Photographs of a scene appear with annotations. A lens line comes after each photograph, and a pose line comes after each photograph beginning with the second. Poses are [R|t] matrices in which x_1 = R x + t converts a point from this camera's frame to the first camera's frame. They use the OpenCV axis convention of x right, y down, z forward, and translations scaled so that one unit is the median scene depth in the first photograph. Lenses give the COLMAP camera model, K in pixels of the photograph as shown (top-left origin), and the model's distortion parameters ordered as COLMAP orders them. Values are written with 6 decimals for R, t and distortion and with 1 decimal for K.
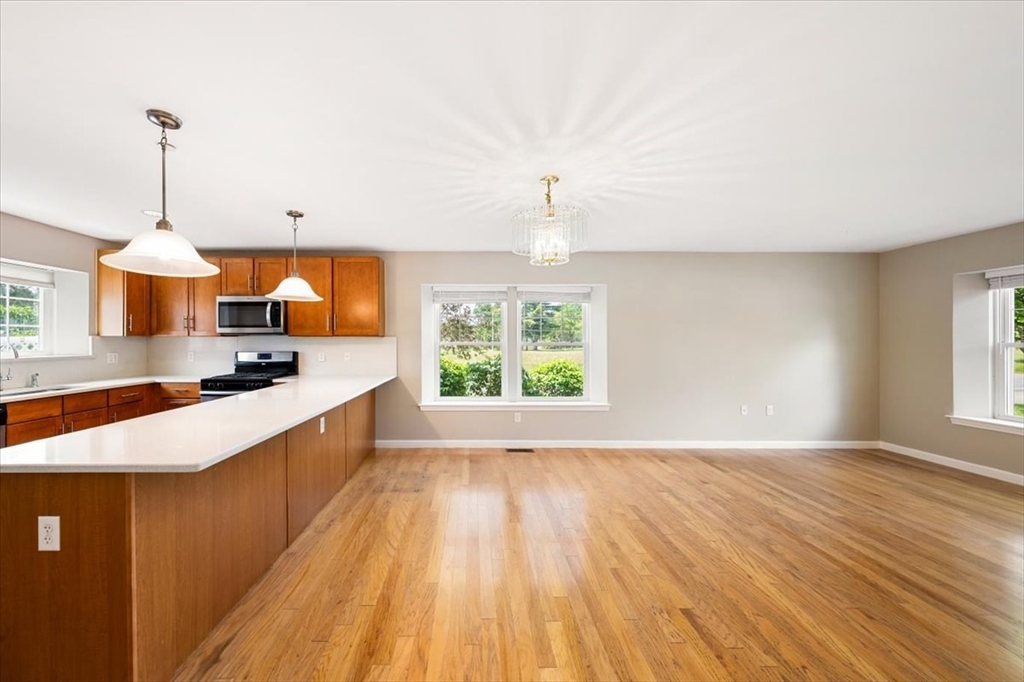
lens RADIAL K [[370.1, 0, 468.3], [0, 370.1, 346.8], [0, 0, 1]] dist [-0.011635, 0.002241]
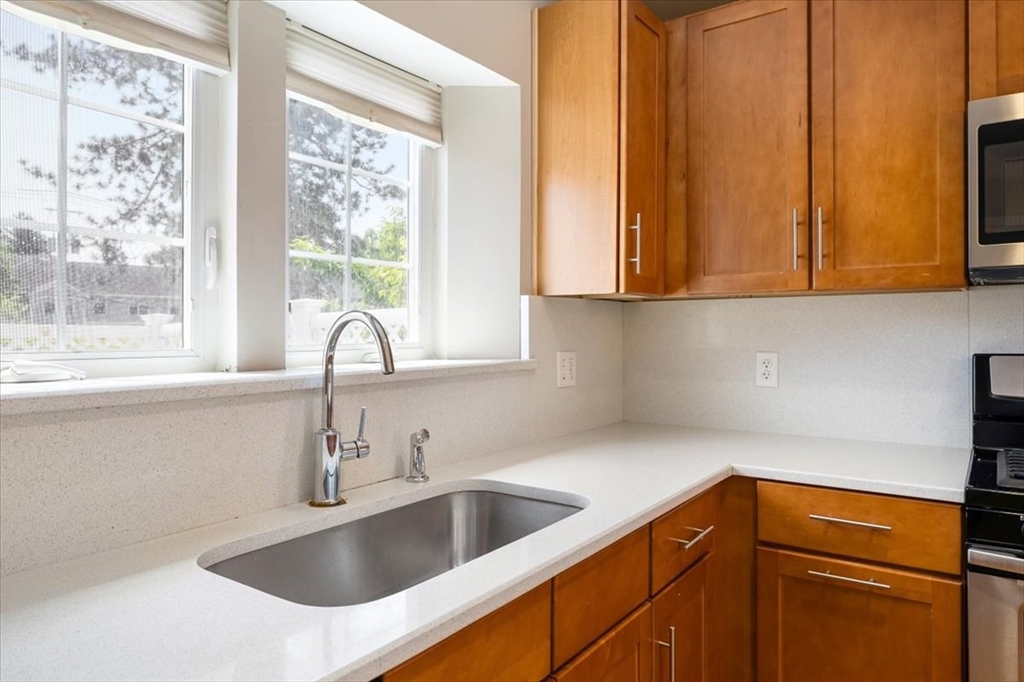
lens RADIAL K [[686.8, 0, 521.5], [0, 686.8, 318.9], [0, 0, 1]] dist [0.002674, 0.002858]
pose [[0.826463, -0.007219, -0.562945, -0.705025], [-0.008041, 0.999664, -0.024625, 0.003928], [0.562933, 0.024879, 0.826128, 0.527311]]
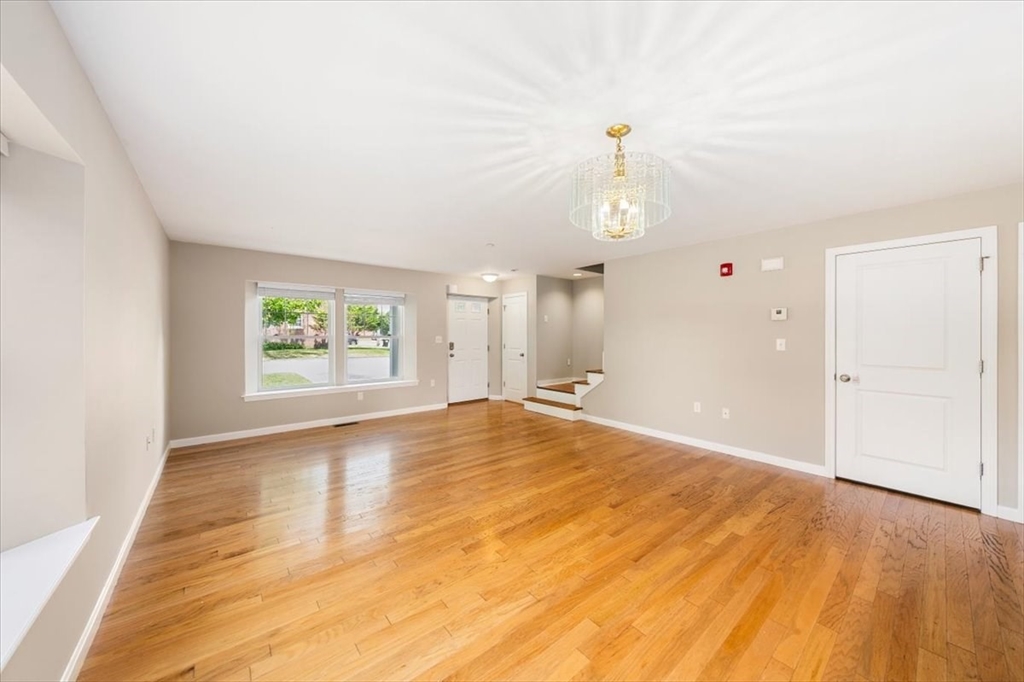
lens RADIAL K [[360.6, 0, 507.4], [0, 360.6, 337.1], [0, 0, 1]] dist [0.004454, -0.000536]
pose [[-0.635554, -0.008322, 0.772012, -0.135922], [0.009947, 0.999771, 0.018966, -0.016058], [-0.771993, 0.019734, -0.635325, 1.042392]]
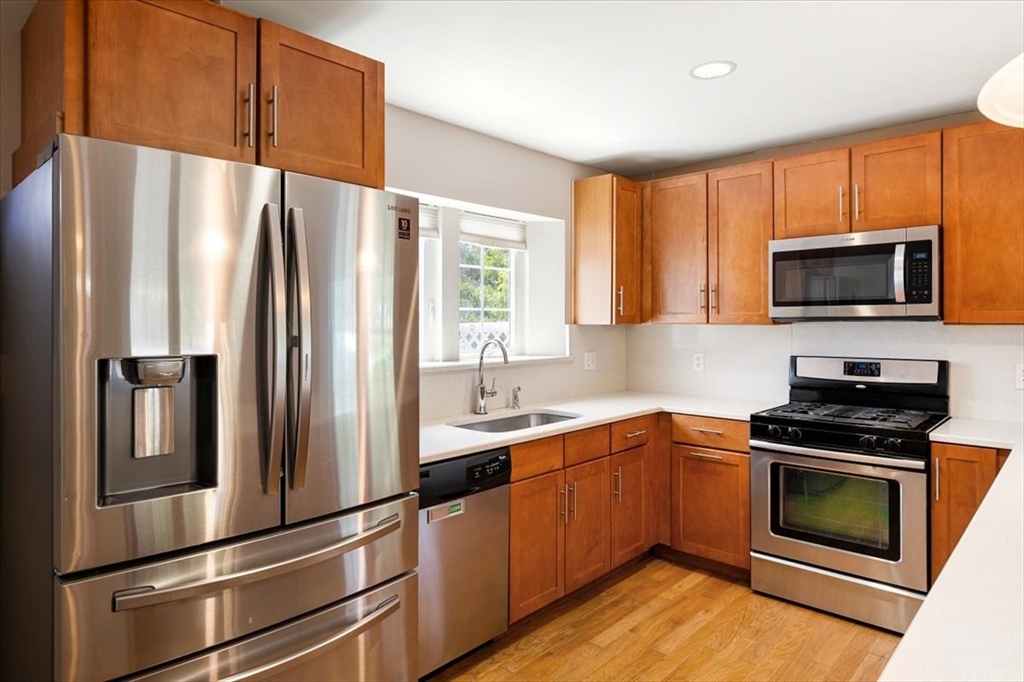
lens RADIAL K [[613.2, 0, 515.2], [0, 613.2, 325.3], [0, 0, 1]] dist [-0.008489, 0.004527]
pose [[0.739976, 0.001883, -0.672631, -0.410253], [-0.008538, 0.999942, -0.006595, -0.020162], [0.672580, 0.010623, 0.739949, 0.195325]]
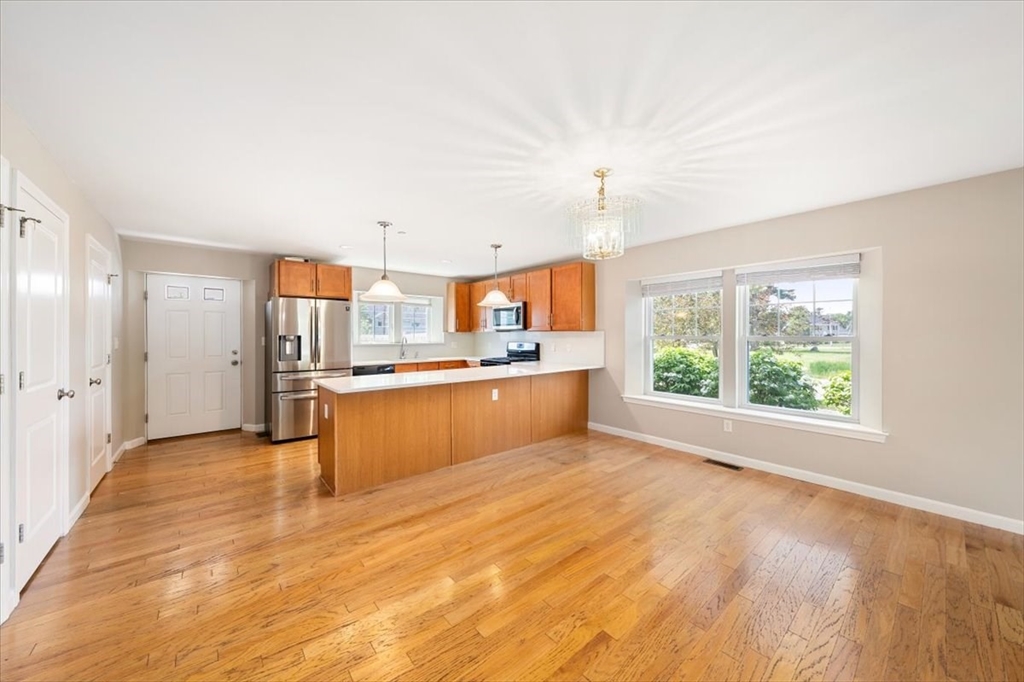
lens RADIAL K [[360.6, 0, 511.2], [0, 360.6, 337.0], [0, 0, 1]] dist [0.004454, -0.000536]
pose [[0.648708, 0.001664, -0.761036, 0.503662], [-0.010768, 0.999918, -0.006992, 0.001939], [0.760961, 0.012731, 0.648672, 0.112309]]
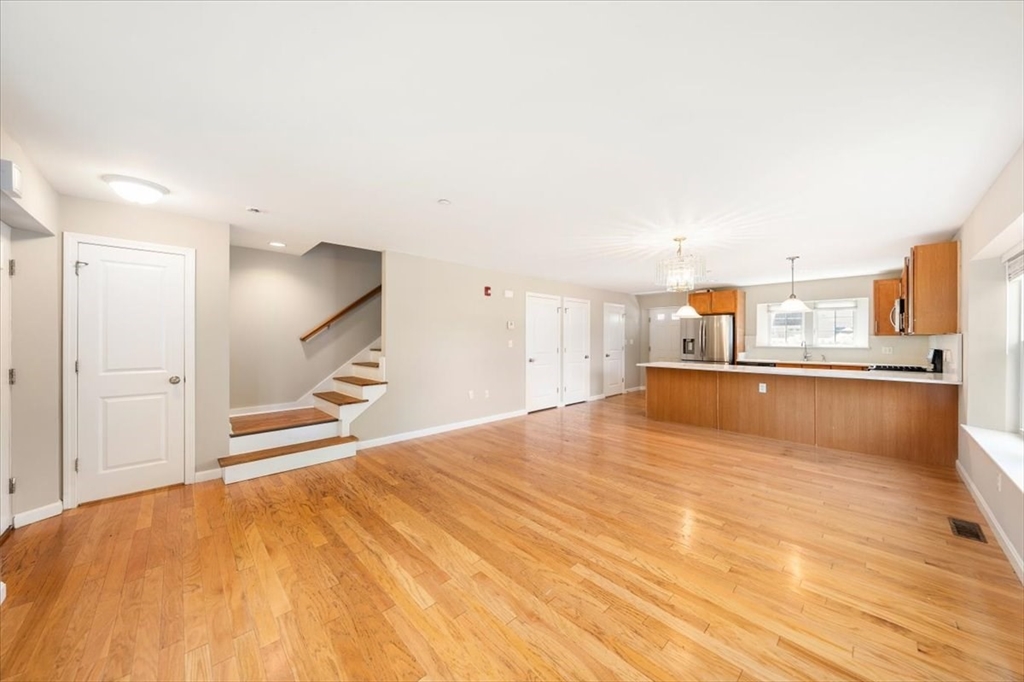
lens RADIAL K [[351.4, 0, 521.9], [0, 351.4, 344.0], [0, 0, 1]] dist [0.003038, -0.000638]
pose [[-0.706789, 0.007731, -0.707382, 1.125195], [-0.014749, 0.999562, 0.025660, -0.011128], [0.707270, 0.028570, -0.706366, 0.996962]]
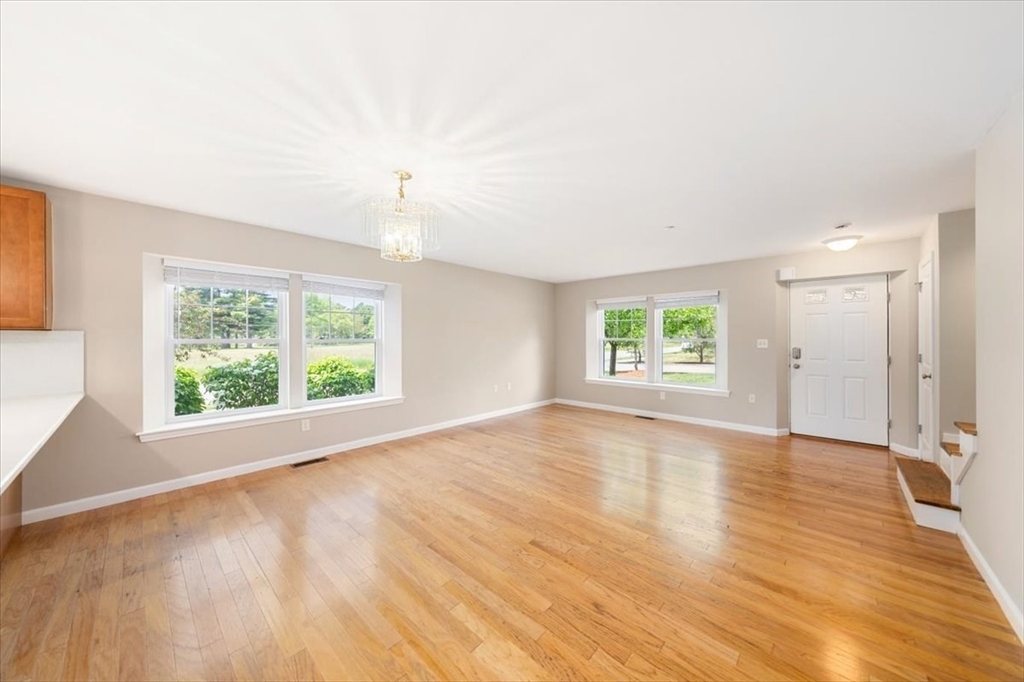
lens RADIAL K [[351.4, 0, 516.0], [0, 351.4, 340.4], [0, 0, 1]] dist [0.003038, -0.000638]
pose [[0.673106, -0.008575, 0.739496, -0.166764], [0.014377, 0.999896, -0.001492, -0.000133], [-0.739406, 0.011635, 0.673159, 0.085393]]
